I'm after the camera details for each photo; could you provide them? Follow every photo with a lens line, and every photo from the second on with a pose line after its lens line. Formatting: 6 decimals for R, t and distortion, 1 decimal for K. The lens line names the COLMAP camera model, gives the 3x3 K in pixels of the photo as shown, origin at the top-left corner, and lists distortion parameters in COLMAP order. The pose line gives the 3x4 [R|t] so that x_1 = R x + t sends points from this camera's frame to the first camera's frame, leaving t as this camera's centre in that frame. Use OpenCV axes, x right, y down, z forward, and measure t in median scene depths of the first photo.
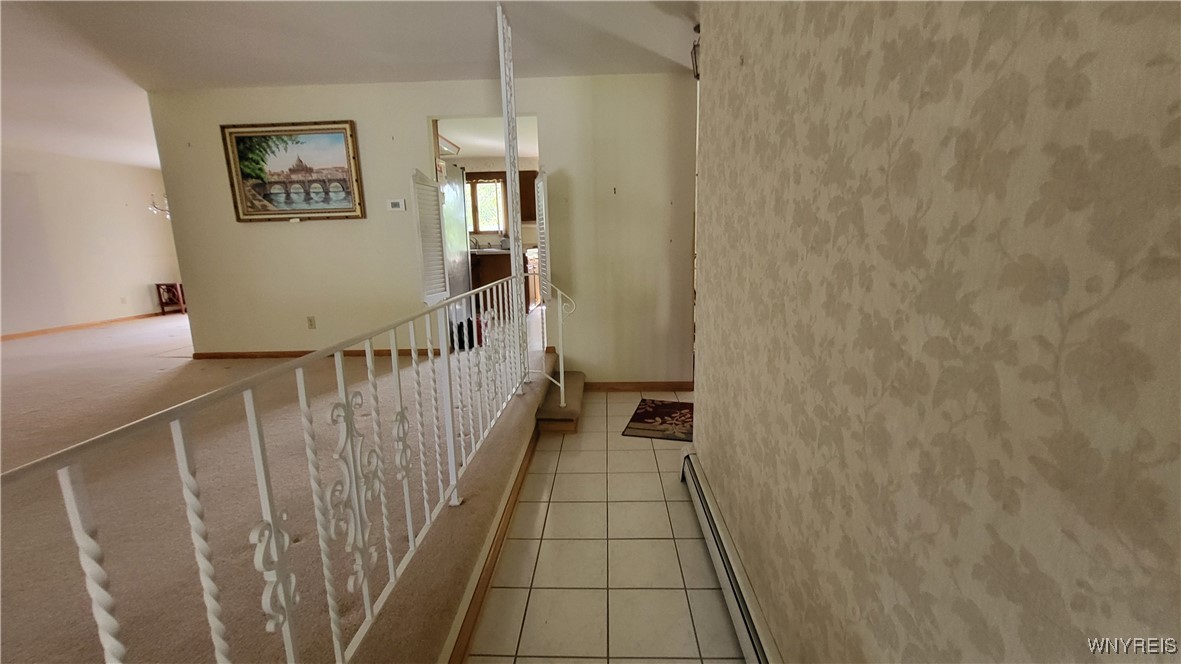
lens RADIAL K [[461.9, 0, 596.1], [0, 461.9, 326.5], [0, 0, 1]] dist [-0.002894, 0.000231]
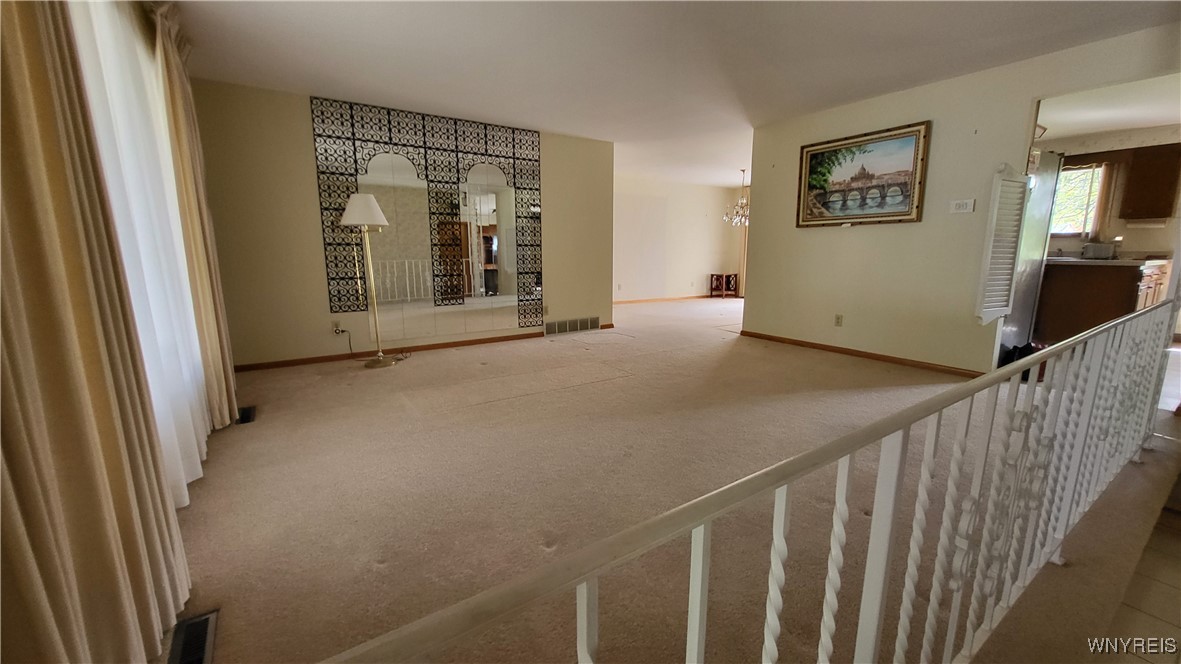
lens RADIAL K [[461.9, 0, 600.1], [0, 461.9, 331.6], [0, 0, 1]] dist [-0.002894, 0.000231]
pose [[0.579772, 0.164772, -0.797944, -0.083028], [-0.159702, 0.983323, 0.087015, 0.013512], [0.798974, 0.076984, 0.596417, -0.088942]]
